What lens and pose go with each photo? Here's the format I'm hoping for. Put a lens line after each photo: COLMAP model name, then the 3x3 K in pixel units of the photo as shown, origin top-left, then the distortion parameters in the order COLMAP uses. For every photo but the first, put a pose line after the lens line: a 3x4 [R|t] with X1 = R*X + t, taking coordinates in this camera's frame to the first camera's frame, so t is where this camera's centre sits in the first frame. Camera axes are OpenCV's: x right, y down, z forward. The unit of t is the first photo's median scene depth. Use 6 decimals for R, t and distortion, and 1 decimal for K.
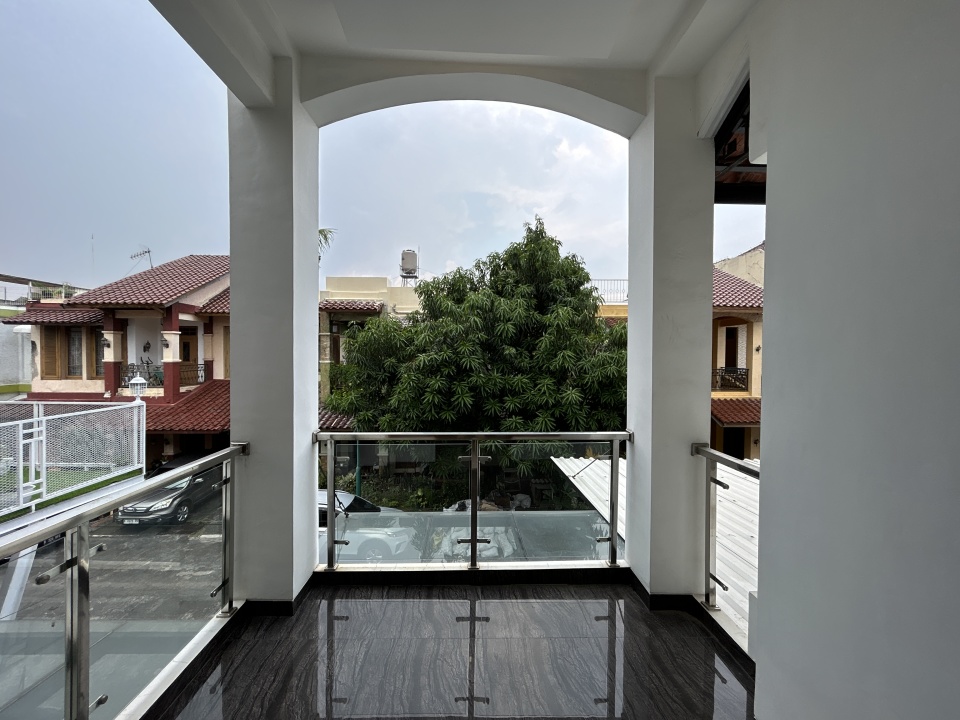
lens RADIAL K [[390.7, 0, 477.5], [0, 390.7, 357.0], [0, 0, 1]] dist [-0.003518, 0.001561]
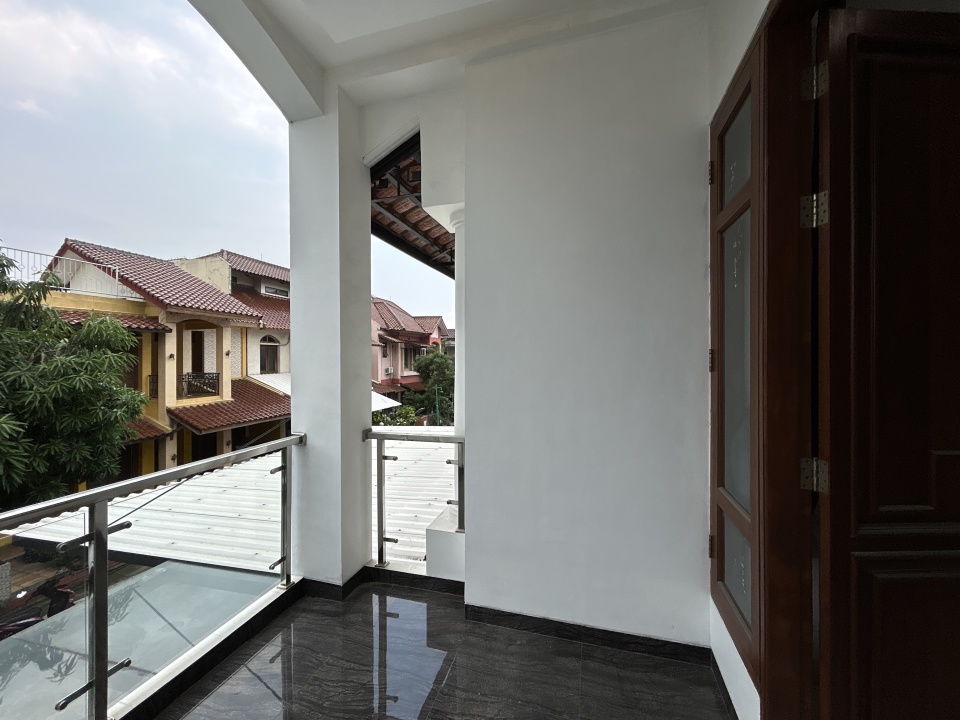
lens RADIAL K [[390.7, 0, 478.8], [0, 390.7, 360.3], [0, 0, 1]] dist [-0.003518, 0.001561]
pose [[0.304963, -0.013904, 0.952263, -0.094029], [0.019365, 0.999777, 0.008396, 0.003155], [-0.952167, 0.015880, 0.305165, 0.075015]]
